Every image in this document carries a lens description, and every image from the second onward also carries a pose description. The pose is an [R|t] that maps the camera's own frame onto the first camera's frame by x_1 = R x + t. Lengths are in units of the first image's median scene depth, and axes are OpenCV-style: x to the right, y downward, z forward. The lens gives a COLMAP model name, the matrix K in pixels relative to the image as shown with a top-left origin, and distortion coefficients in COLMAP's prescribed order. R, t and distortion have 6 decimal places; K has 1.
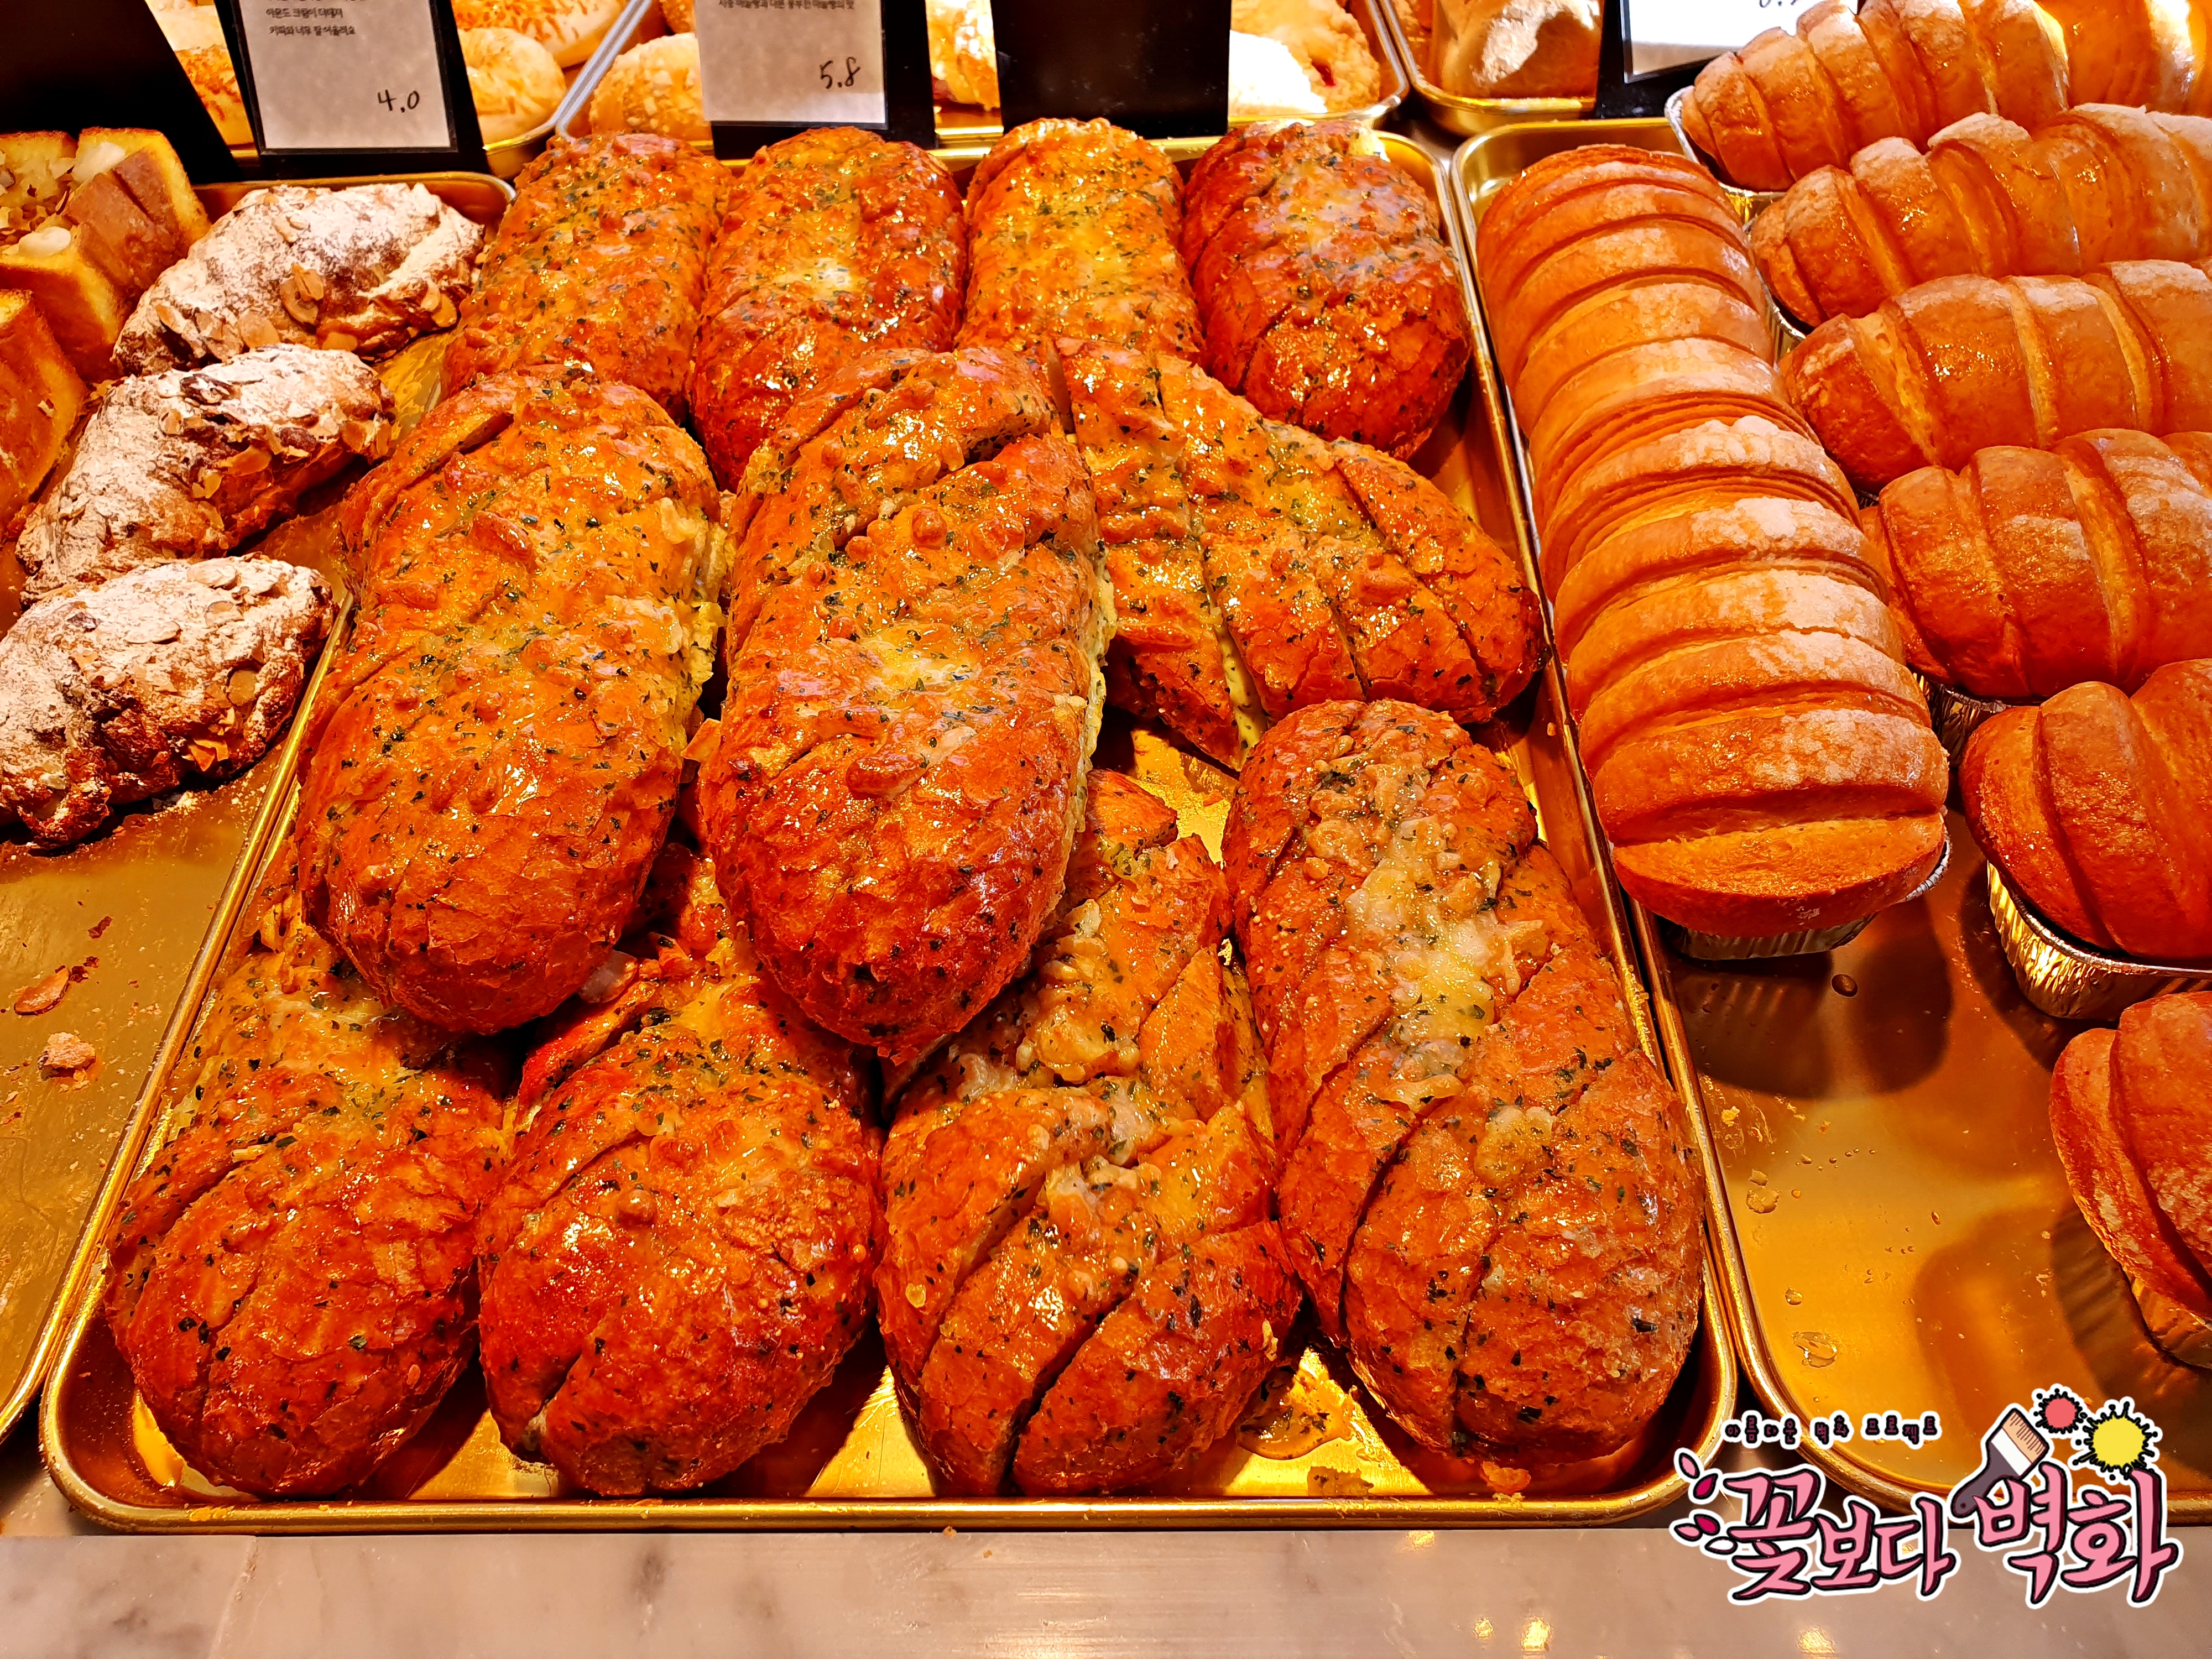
lens RADIAL K [[1707.4, 0, 1106.0], [0, 1707.4, 829.5], [0, 0, 1]] dist [0.004391, 0.007095]
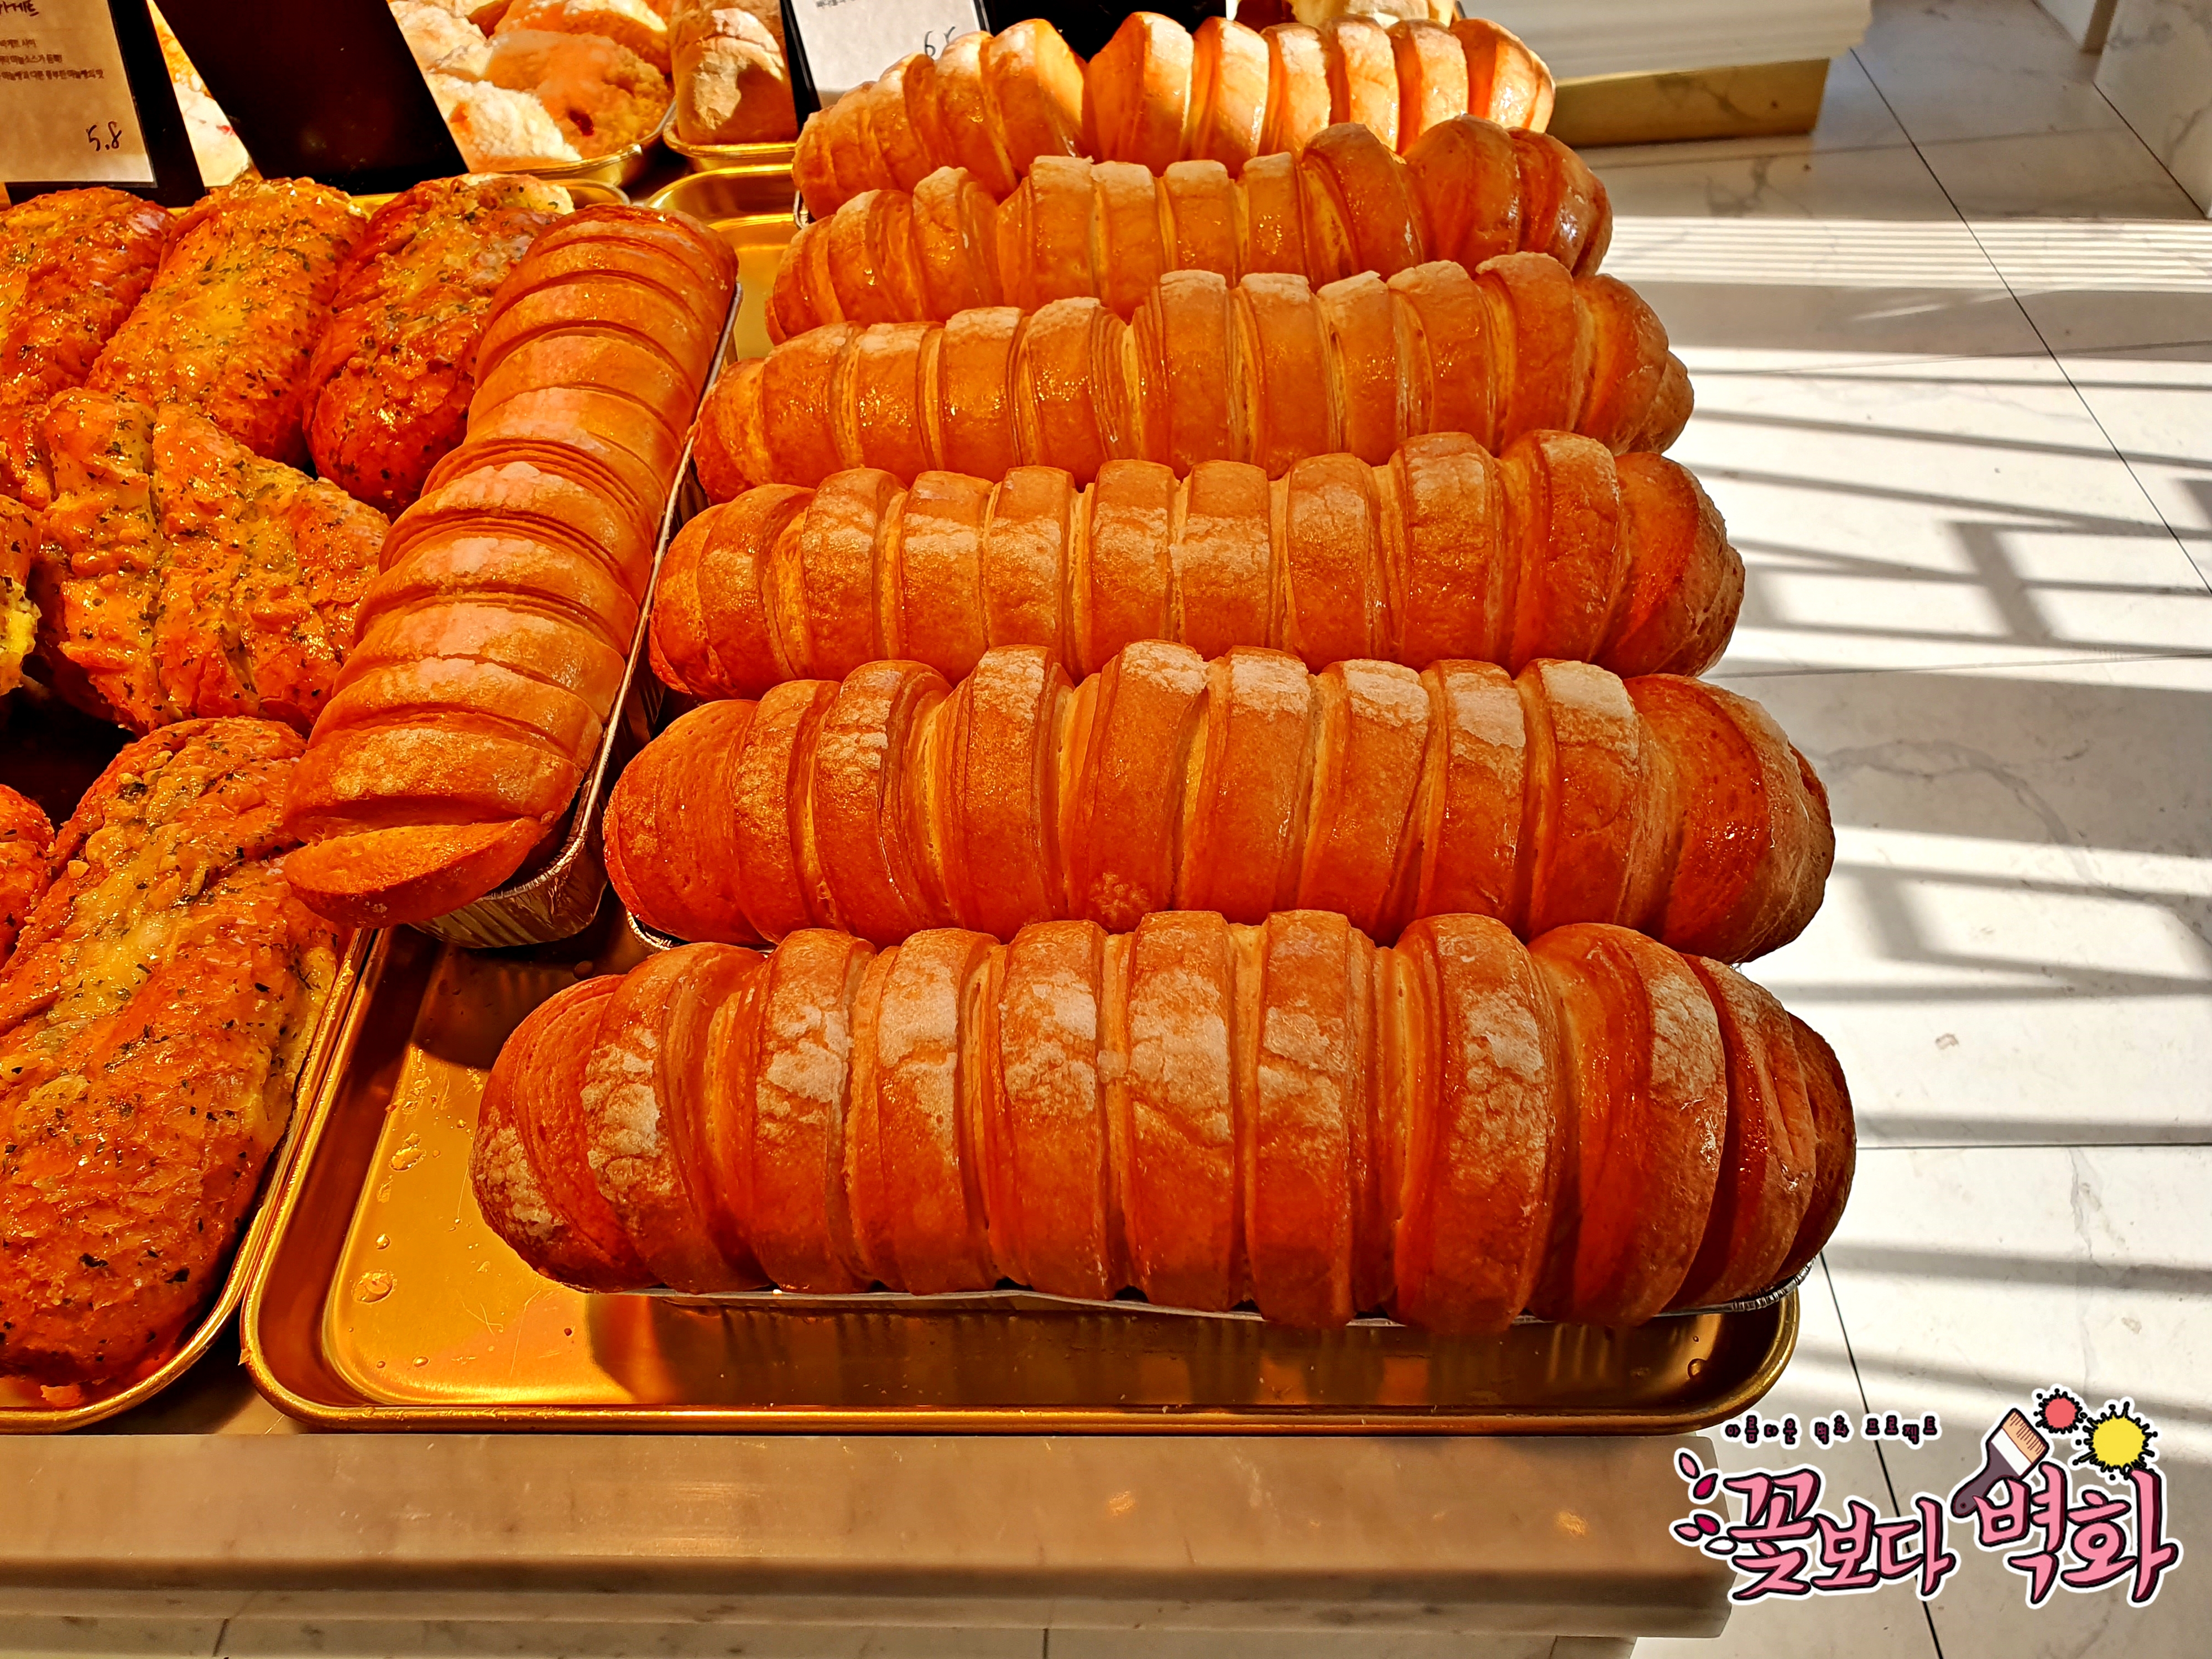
lens RADIAL K [[1714.1, 0, 1087.8], [0, 1714.1, 819.0], [0, 0, 1]] dist [0.026103, -0.001412]
pose [[0.998034, -0.006416, -0.062348, 0.733379], [0.006606, 0.999974, 0.002843, -0.007517], [0.062328, -0.003249, 0.998050, -0.094052]]
